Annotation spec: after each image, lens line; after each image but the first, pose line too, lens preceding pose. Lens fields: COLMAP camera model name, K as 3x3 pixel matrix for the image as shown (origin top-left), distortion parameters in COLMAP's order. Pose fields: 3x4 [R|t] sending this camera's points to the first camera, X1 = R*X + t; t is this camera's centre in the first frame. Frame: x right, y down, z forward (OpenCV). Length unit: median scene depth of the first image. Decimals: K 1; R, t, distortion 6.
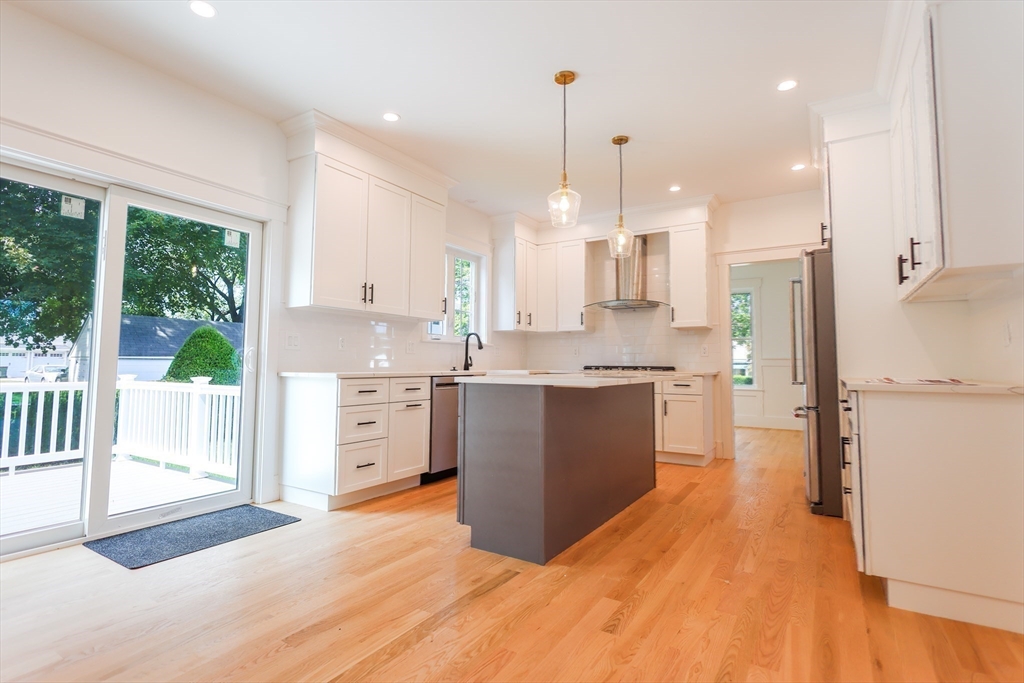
lens RADIAL K [[478.2, 0, 515.3], [0, 478.2, 335.9], [0, 0, 1]] dist [0.003084, 0.001096]
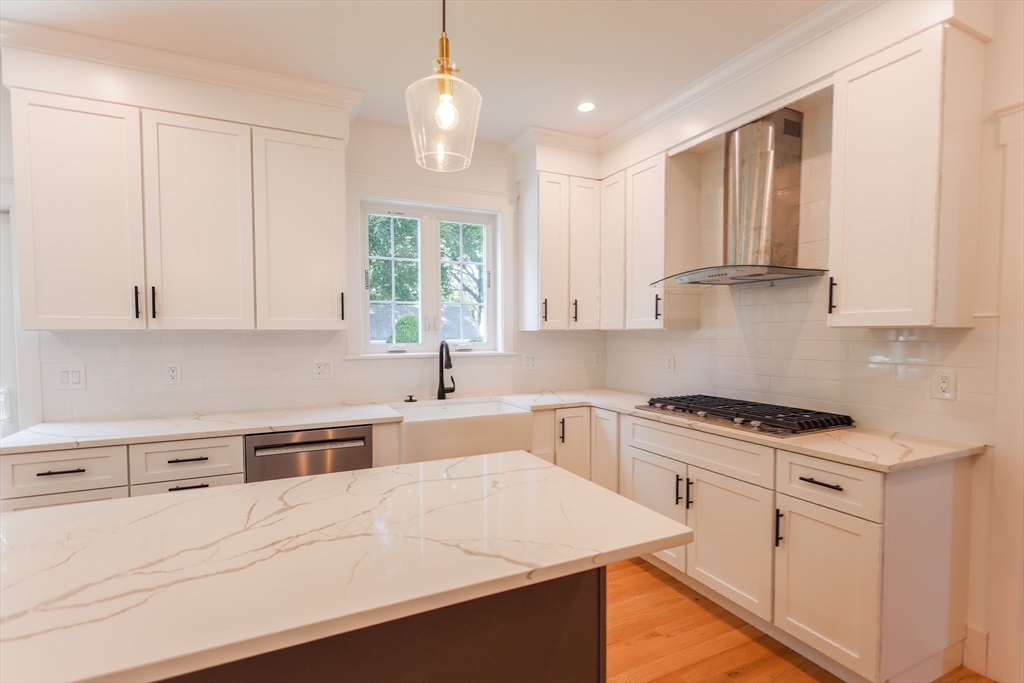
lens RADIAL K [[478.2, 0, 509.3], [0, 478.2, 349.3], [0, 0, 1]] dist [0.003084, 0.001096]
pose [[0.846103, 0.010296, -0.532920, 0.290467], [0.038412, 0.996036, 0.080230, -0.038794], [0.531633, -0.088353, 0.842354, 0.471620]]
